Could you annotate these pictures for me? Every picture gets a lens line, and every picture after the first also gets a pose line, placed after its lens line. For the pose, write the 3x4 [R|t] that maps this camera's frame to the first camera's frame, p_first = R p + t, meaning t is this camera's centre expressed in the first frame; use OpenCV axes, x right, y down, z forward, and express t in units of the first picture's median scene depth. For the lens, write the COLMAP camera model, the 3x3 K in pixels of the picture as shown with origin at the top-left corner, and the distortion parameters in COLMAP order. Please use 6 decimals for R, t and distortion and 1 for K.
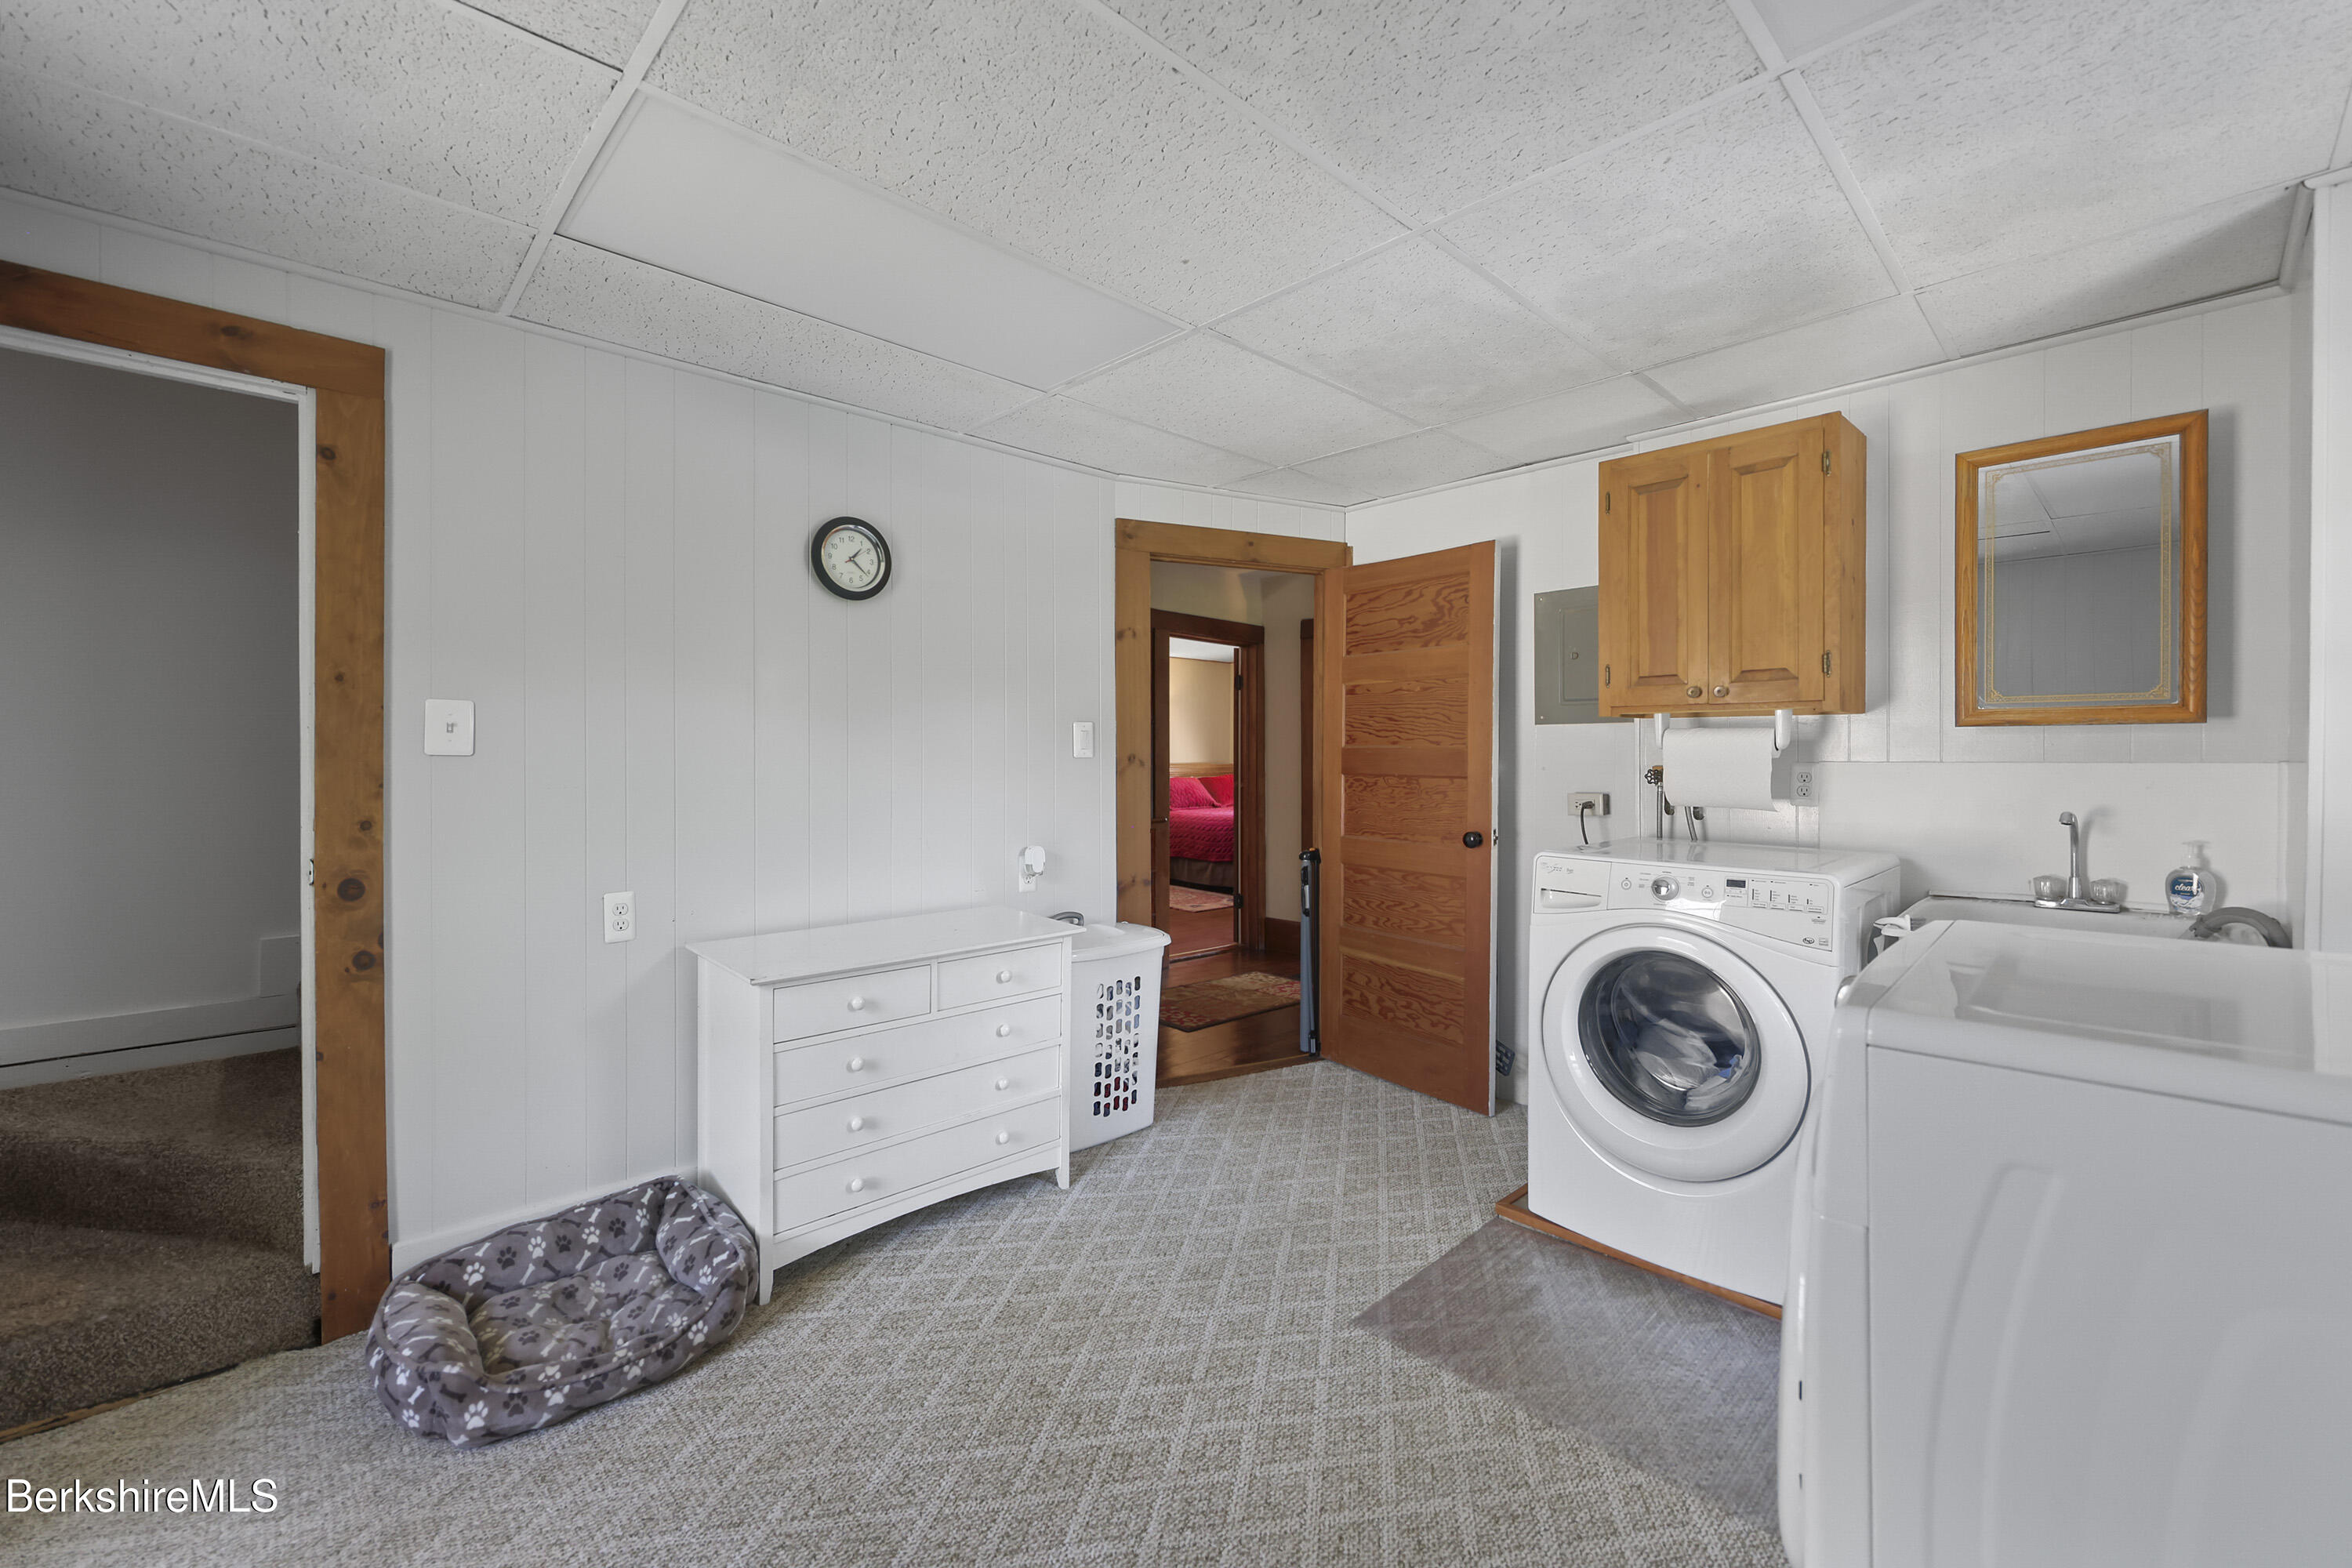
lens RADIAL K [[954.0, 0, 1173.4], [0, 954.0, 757.2], [0, 0, 1]] dist [-0.000292, -0.000204]
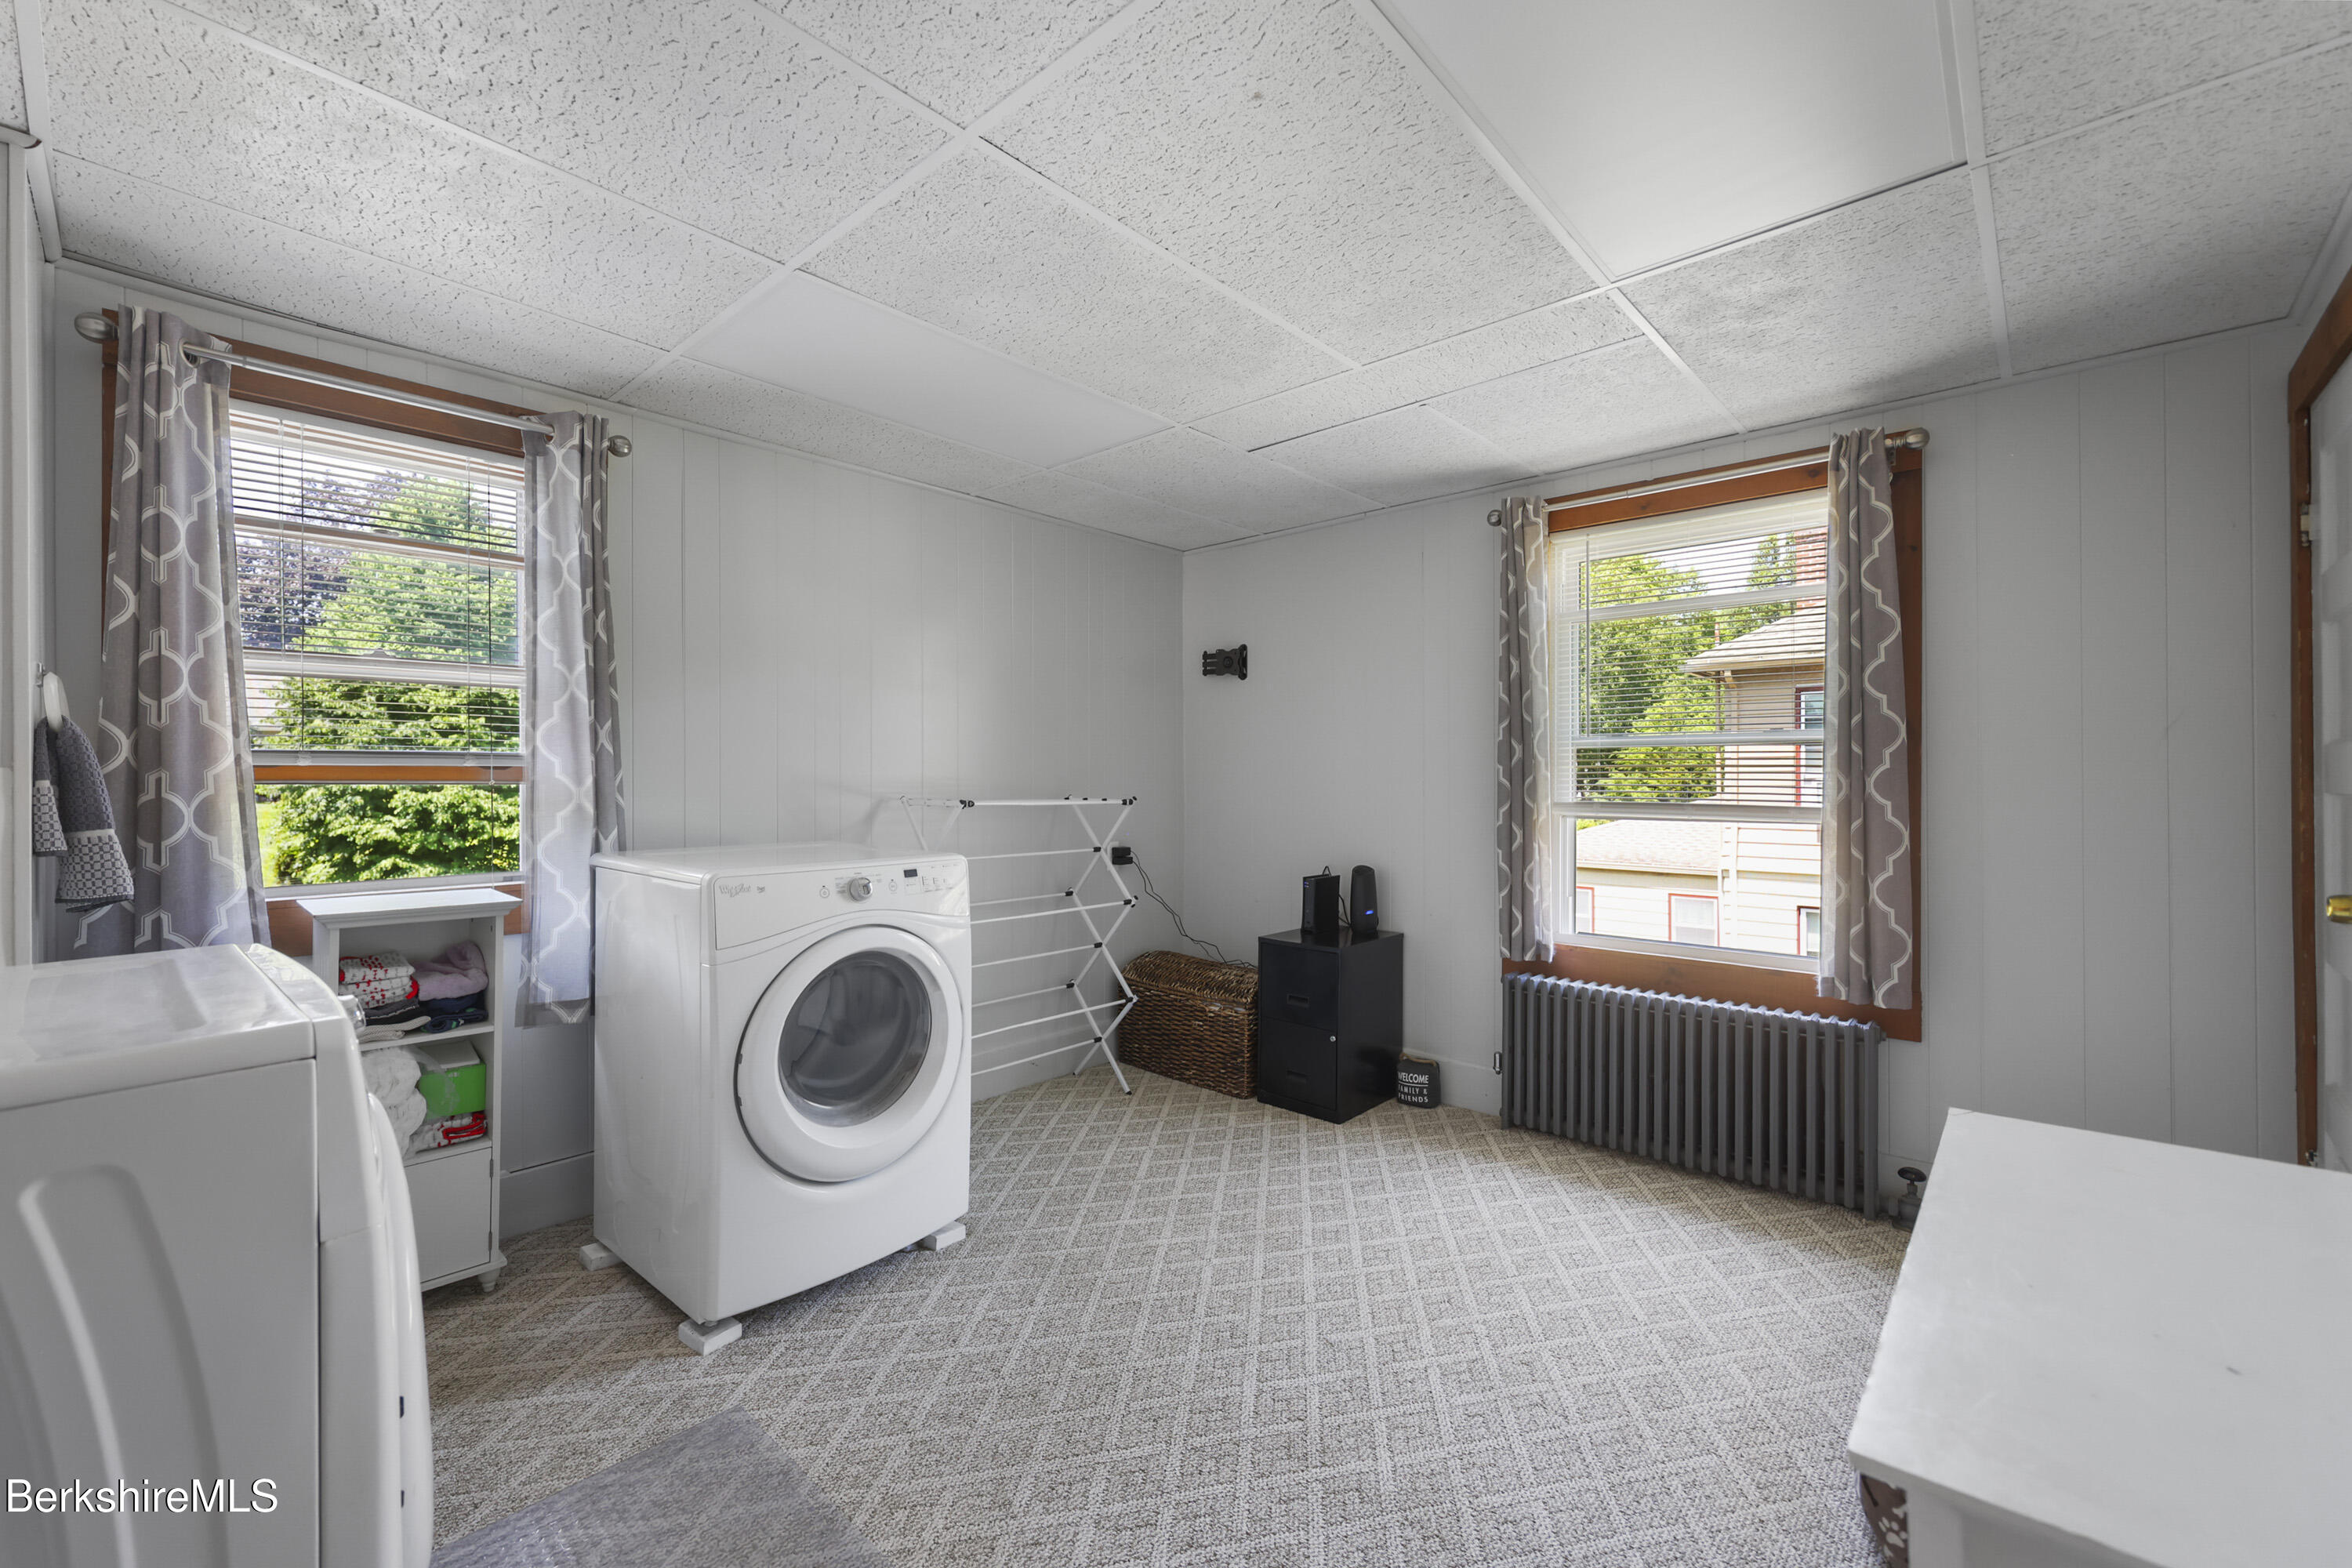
lens RADIAL K [[956.0, 0, 1179.8], [0, 956.0, 779.9], [0, 0, 1]] dist [0.000253, -0.000057]
pose [[-0.996527, 0.004724, -0.083137, 0.090124], [0.004138, 0.999965, 0.007221, 0.008560], [0.083168, 0.006852, -0.996512, 1.191903]]
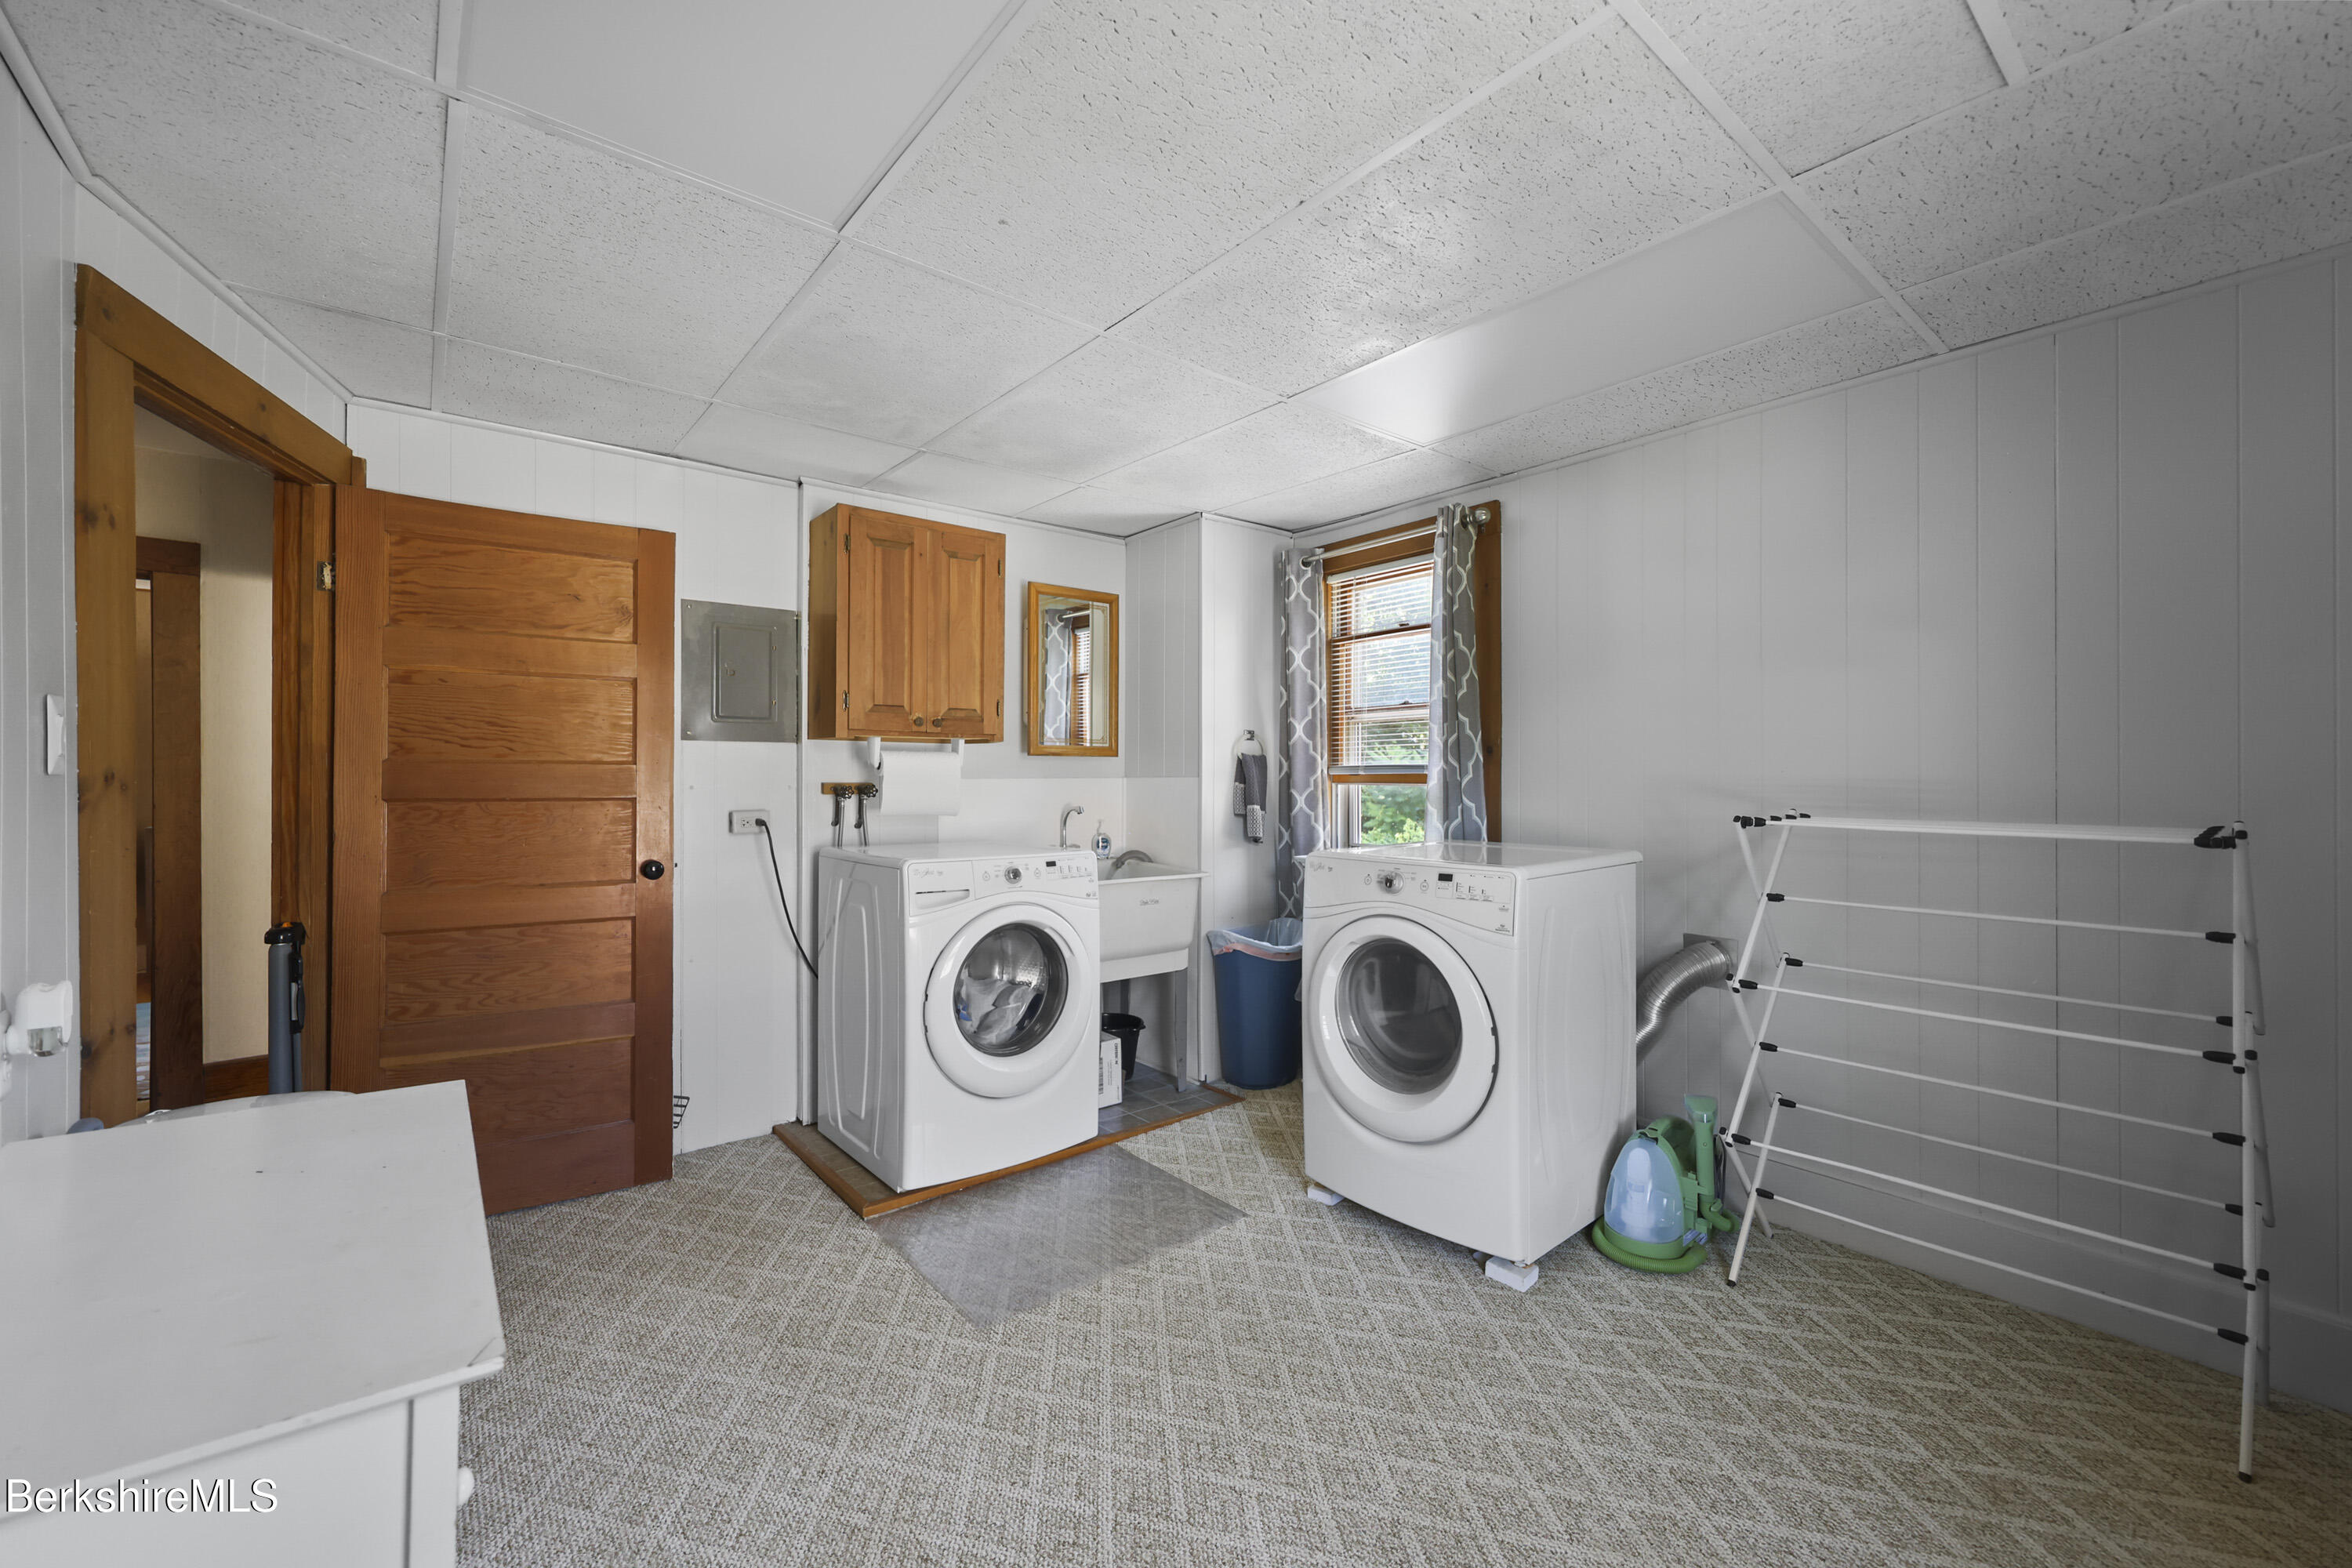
lens RADIAL K [[956.0, 0, 1179.8], [0, 956.0, 779.9], [0, 0, 1]] dist [0.000253, -0.000057]
pose [[0.069385, -0.003072, 0.997585, -0.602109], [0.002935, 0.999992, 0.002875, 0.003546], [-0.997586, 0.002728, 0.069393, 0.531590]]
